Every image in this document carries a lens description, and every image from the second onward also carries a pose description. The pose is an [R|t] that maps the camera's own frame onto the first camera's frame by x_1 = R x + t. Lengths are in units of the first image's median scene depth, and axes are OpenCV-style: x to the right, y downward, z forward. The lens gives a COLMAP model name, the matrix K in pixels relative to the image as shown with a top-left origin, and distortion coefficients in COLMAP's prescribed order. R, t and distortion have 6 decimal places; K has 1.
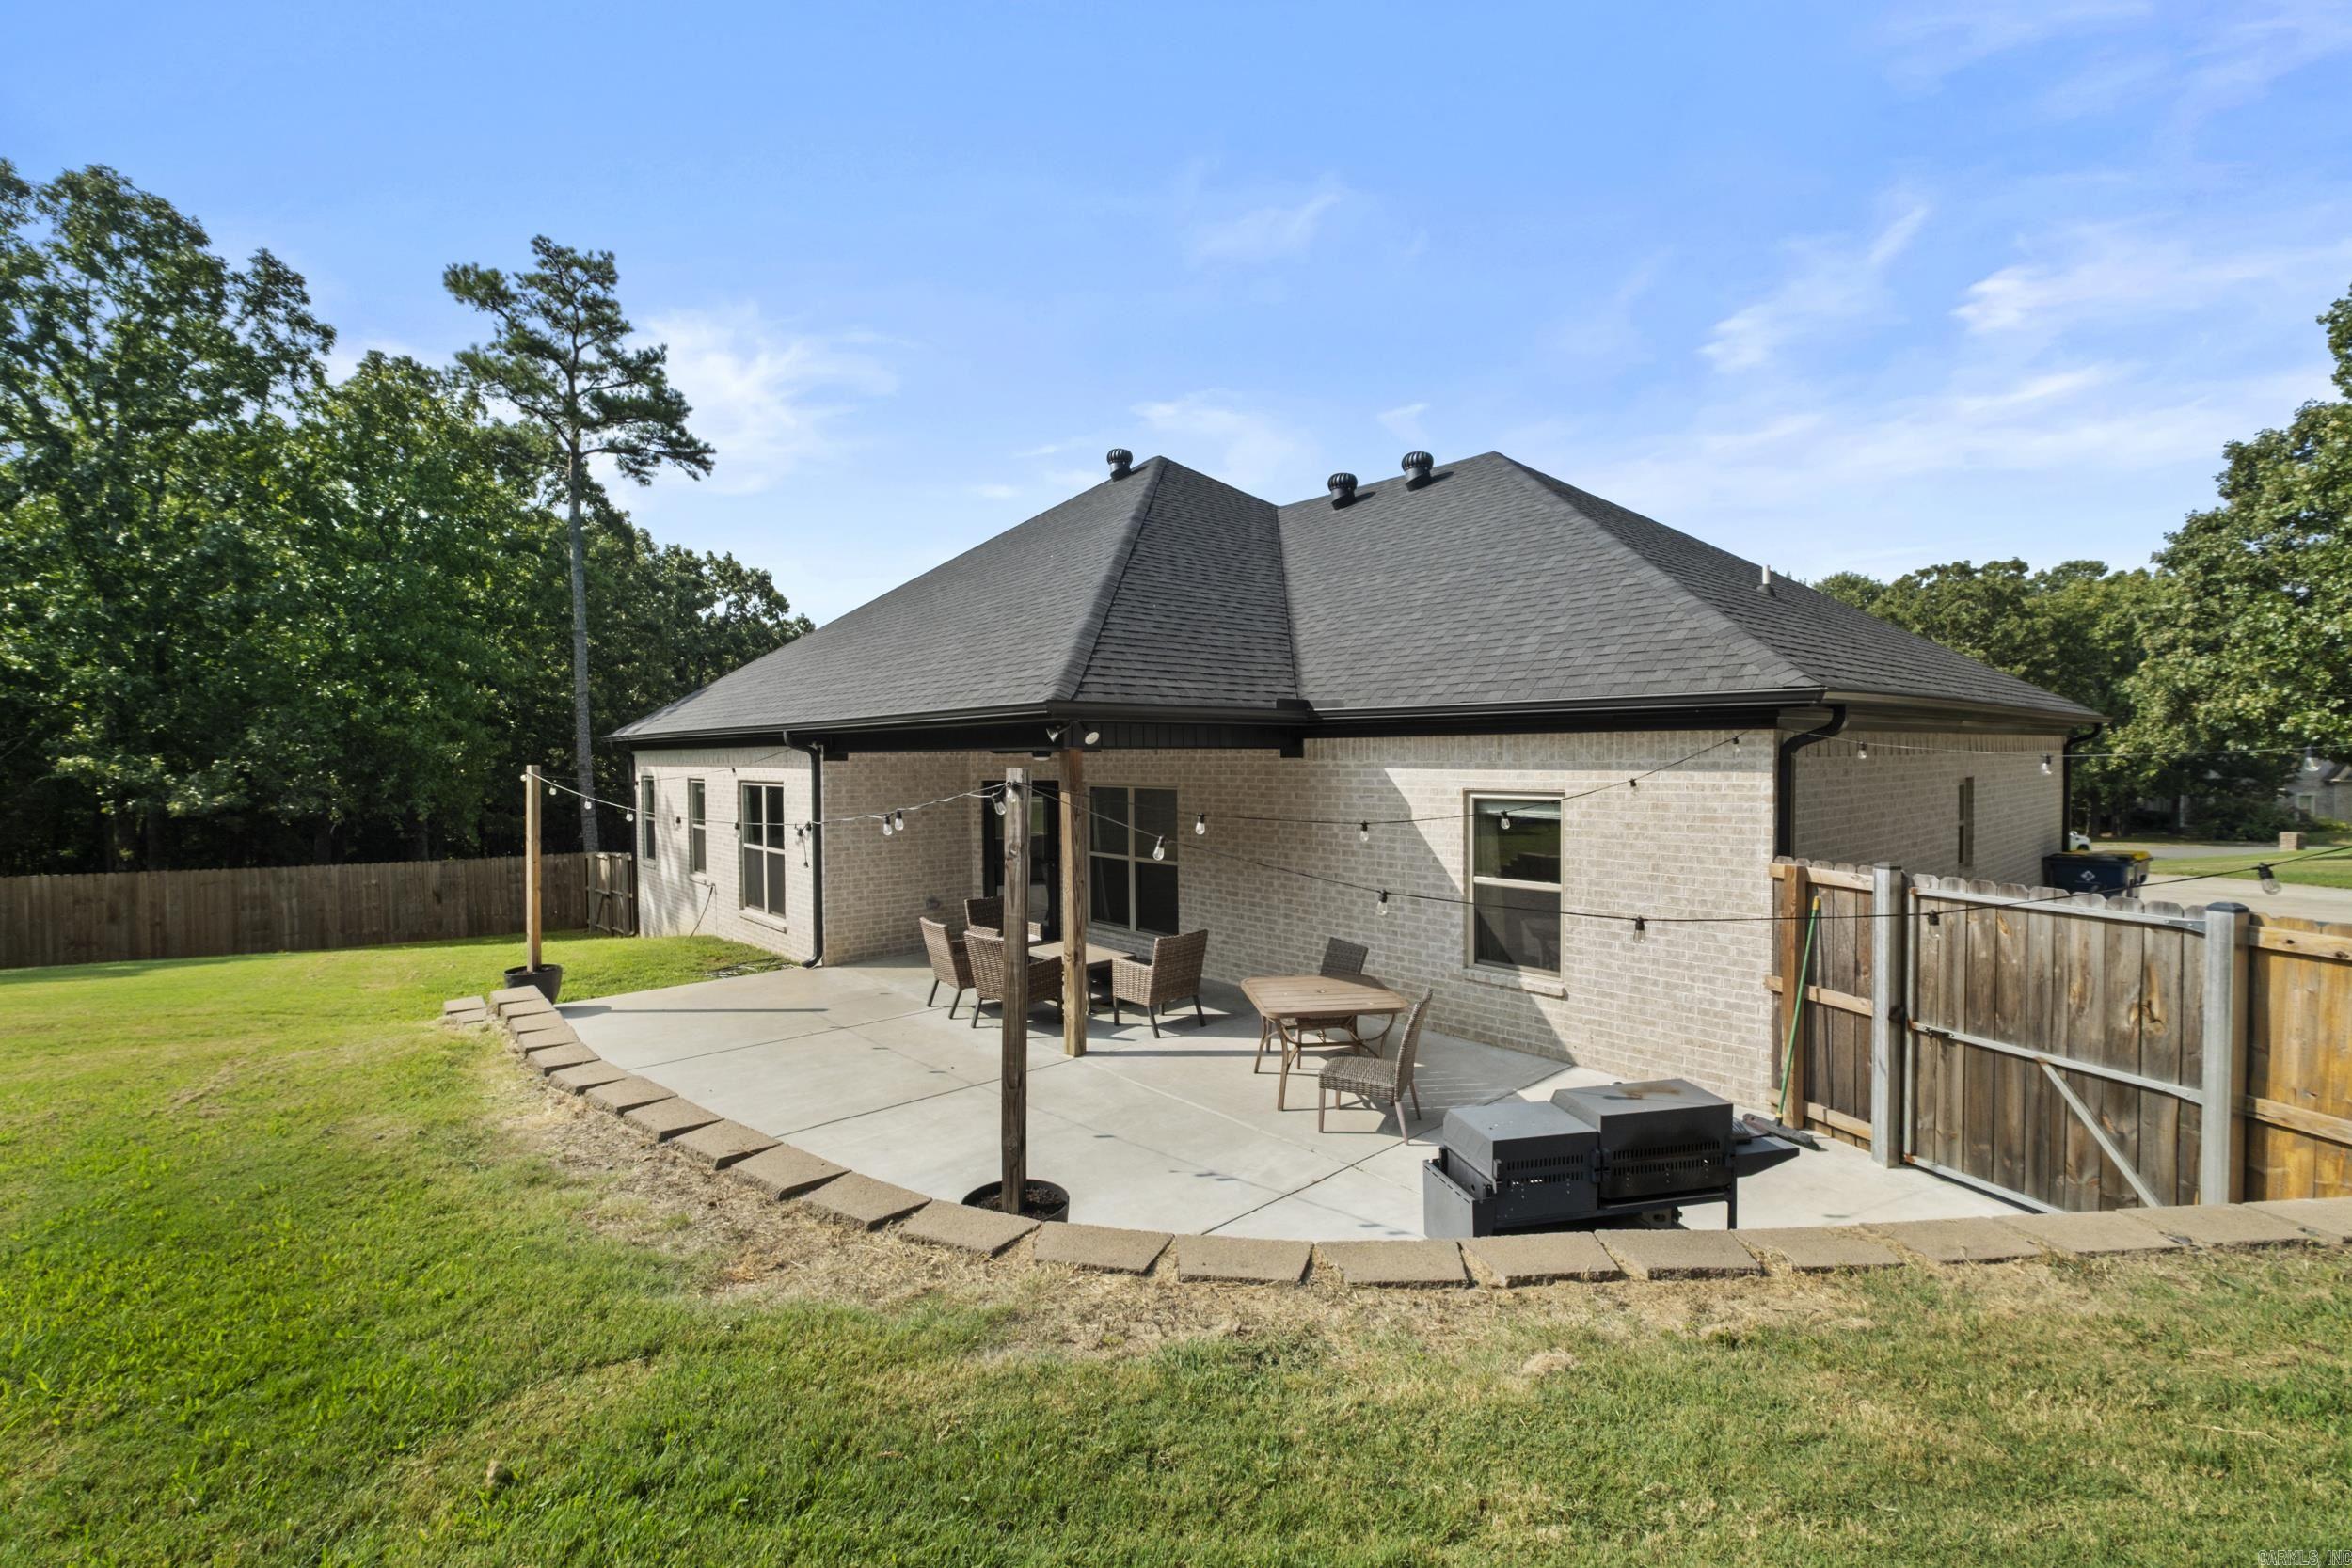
lens RADIAL K [[1035.2, 0, 1167.8], [0, 1035.2, 777.8], [0, 0, 1]] dist [0.000496, 0.000131]
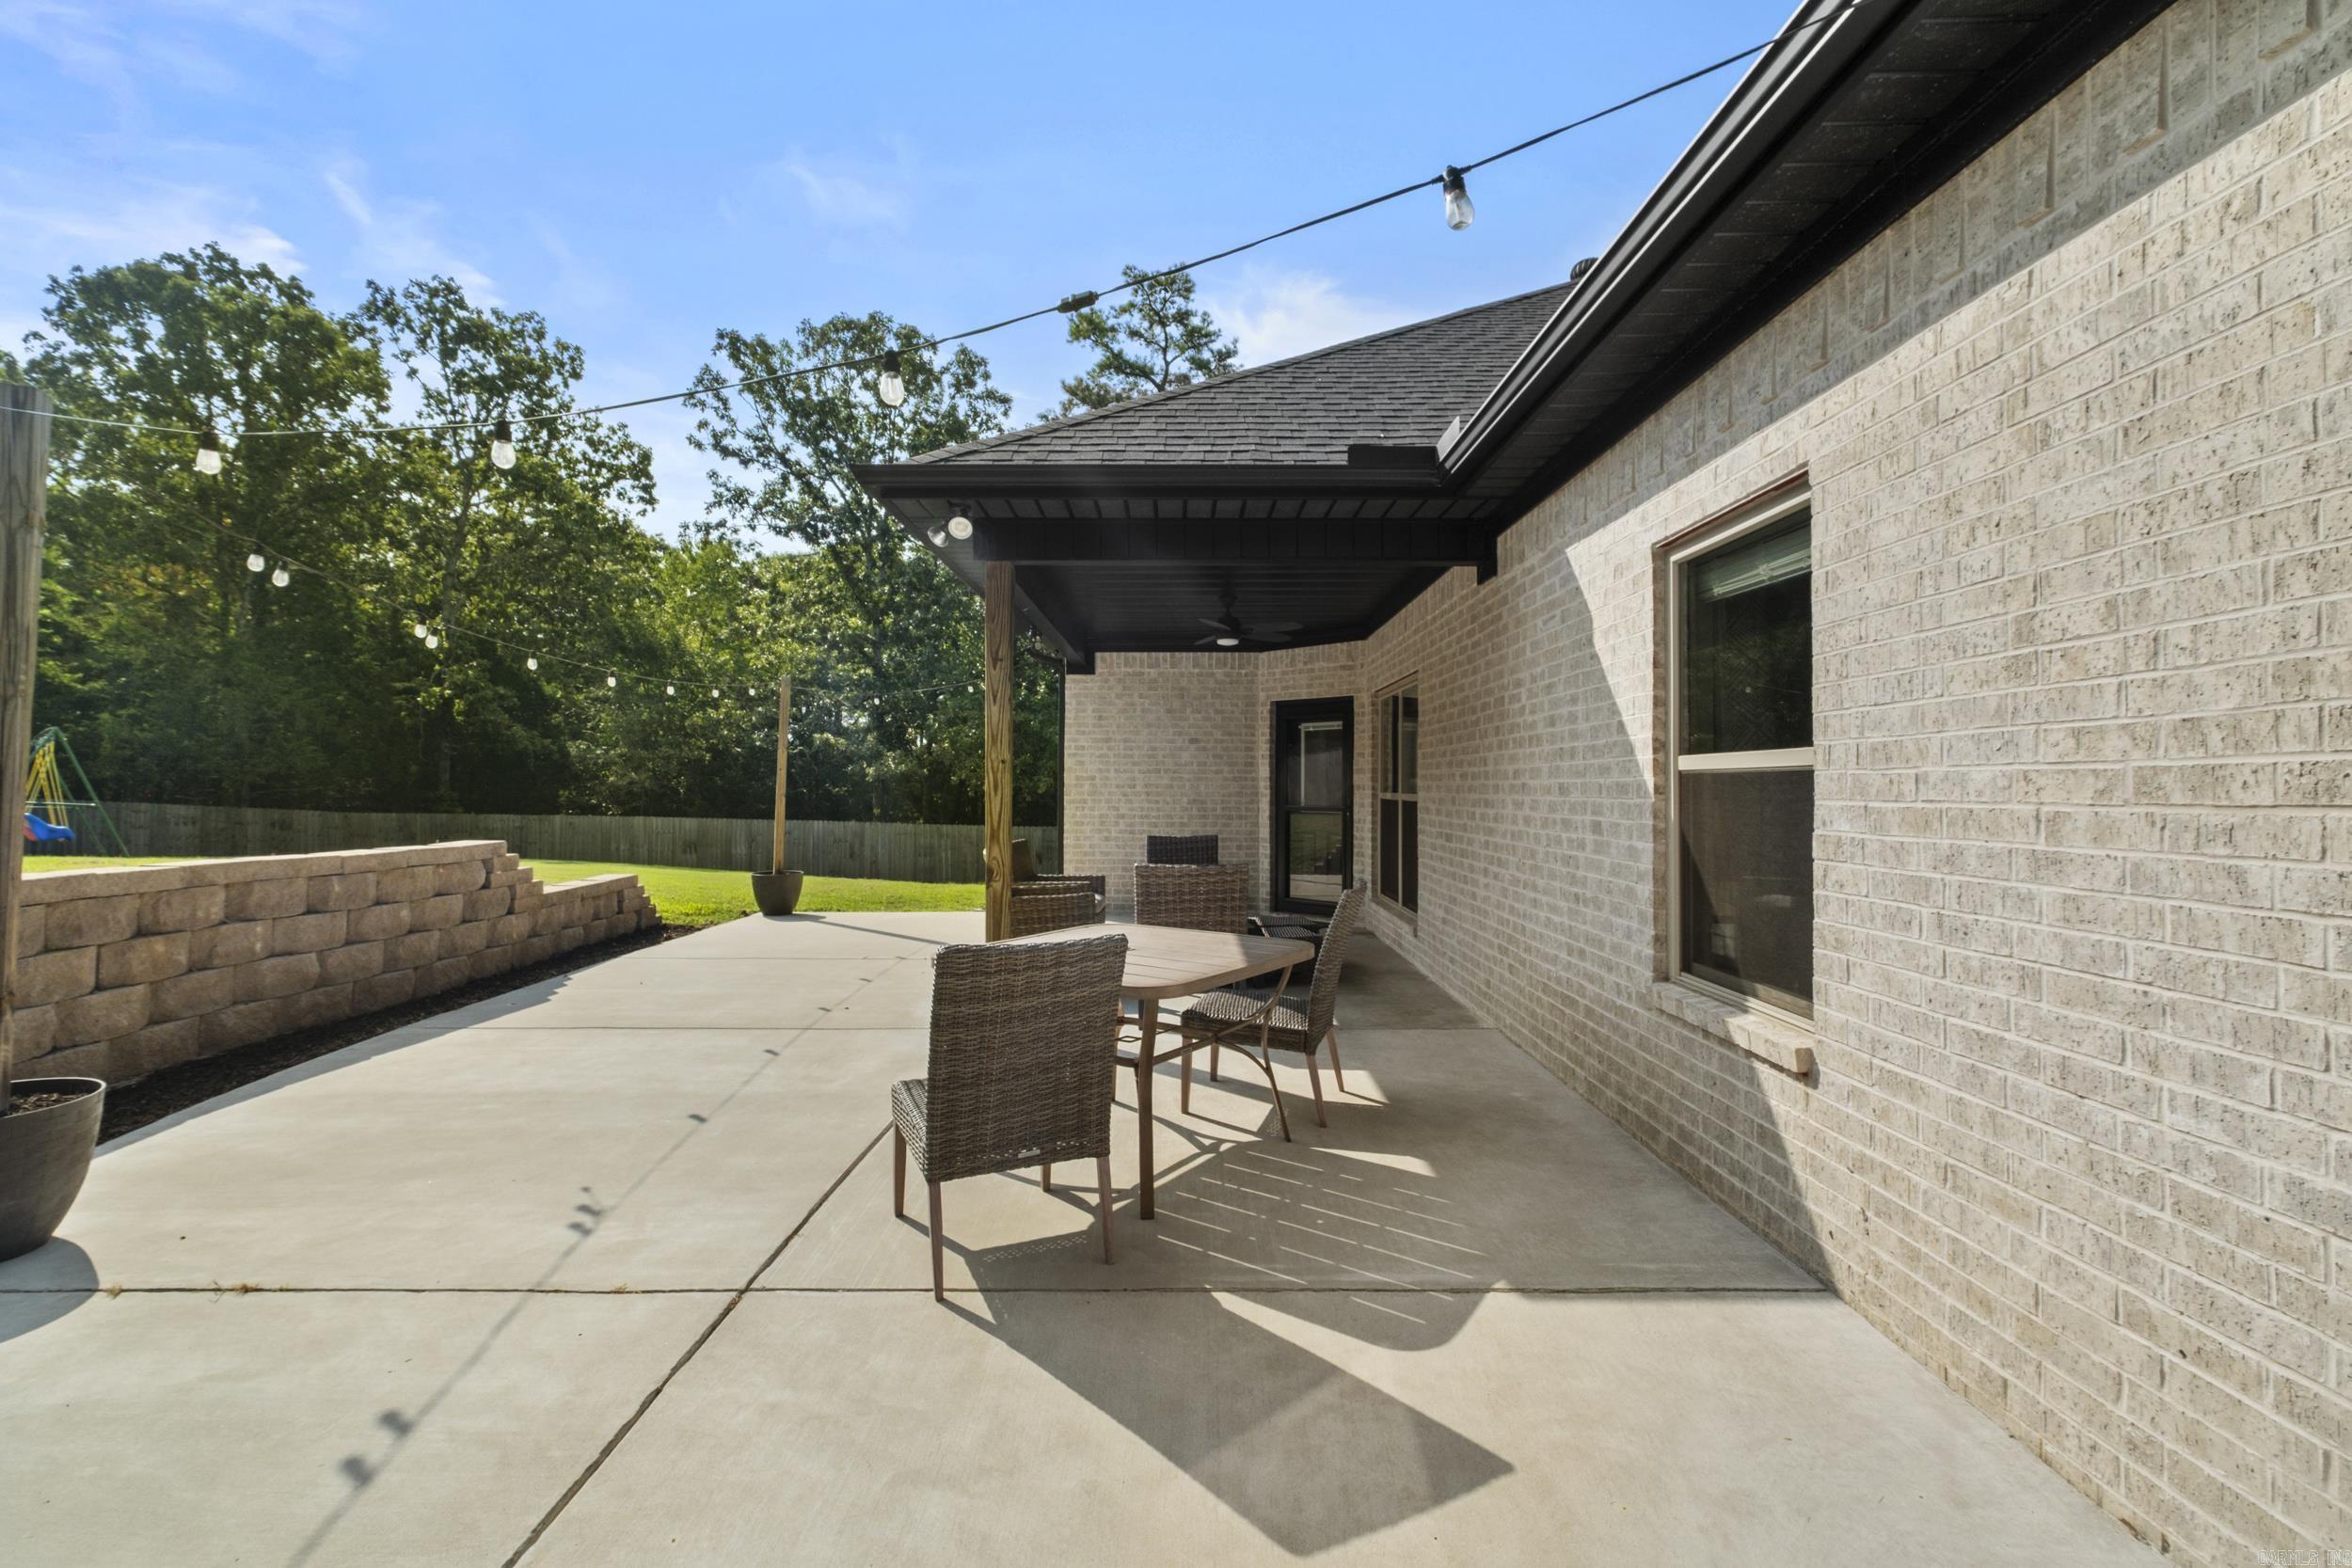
lens RADIAL K [[1035.2, 0, 1167.8], [0, 1035.2, 777.8], [0, 0, 1]] dist [0.000496, 0.000131]
pose [[0.735728, 0.002941, -0.677270, 0.449308], [-0.027102, 0.999317, -0.025101, 0.126988], [0.676734, 0.036823, 0.735306, 0.599193]]
